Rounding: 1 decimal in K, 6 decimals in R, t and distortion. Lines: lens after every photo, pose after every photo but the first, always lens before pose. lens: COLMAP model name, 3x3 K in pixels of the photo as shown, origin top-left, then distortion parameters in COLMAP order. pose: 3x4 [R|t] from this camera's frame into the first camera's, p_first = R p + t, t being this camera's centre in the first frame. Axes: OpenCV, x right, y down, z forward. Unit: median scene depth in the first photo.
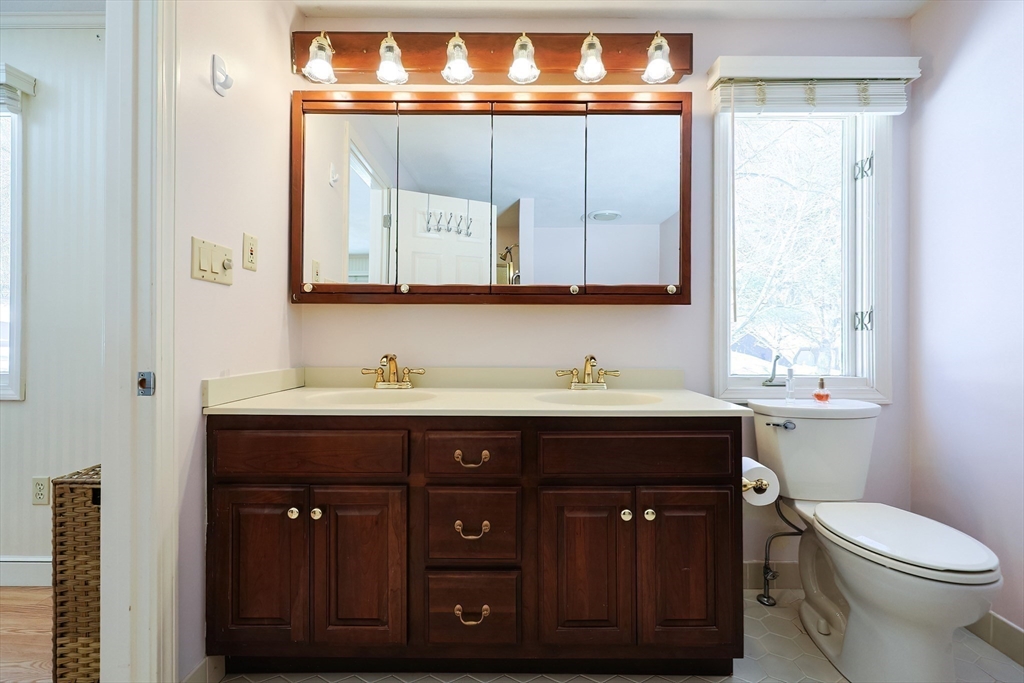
lens RADIAL K [[444.7, 0, 521.2], [0, 444.7, 333.3], [0, 0, 1]] dist [-0.002810, 0.000719]
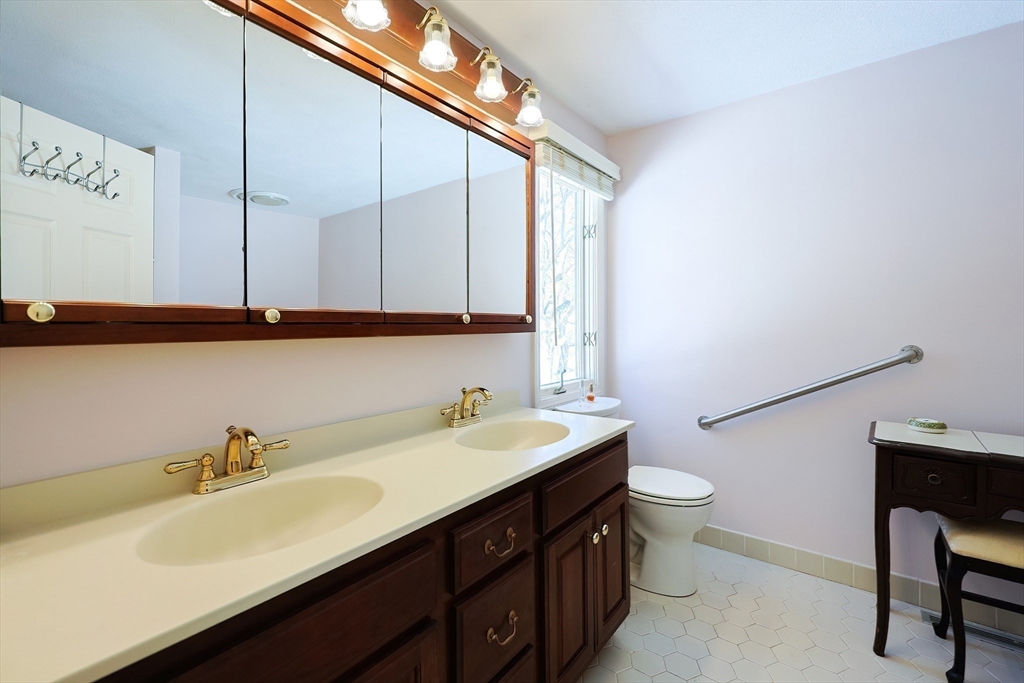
lens RADIAL K [[443.6, 0, 513.2], [0, 443.6, 328.6], [0, 0, 1]] dist [-0.000413, 0.000345]
pose [[0.604042, -0.014241, 0.796825, -0.548109], [0.000479, 0.999847, 0.017507, -0.093673], [-0.796952, -0.010194, 0.603956, 0.365218]]
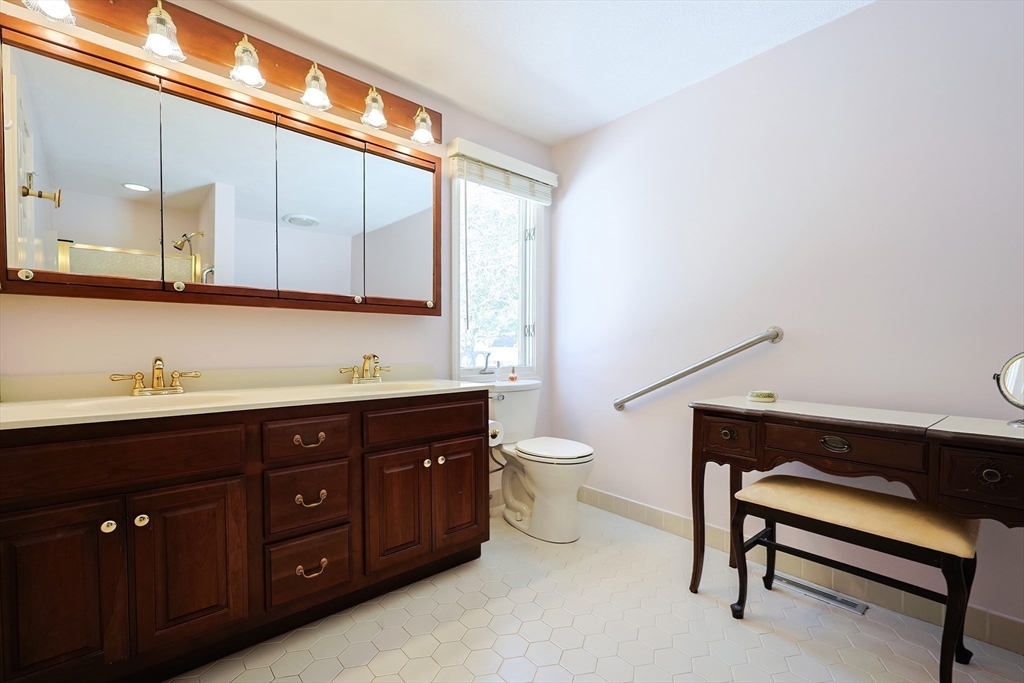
lens RADIAL K [[446.6, 0, 518.6], [0, 446.6, 359.5], [0, 0, 1]] dist [-0.000357, 0.000179]
pose [[0.742851, -0.023287, 0.669052, -0.363305], [-0.005066, 0.999171, 0.040402, 0.011702], [-0.669438, -0.033402, 0.742117, -0.183285]]
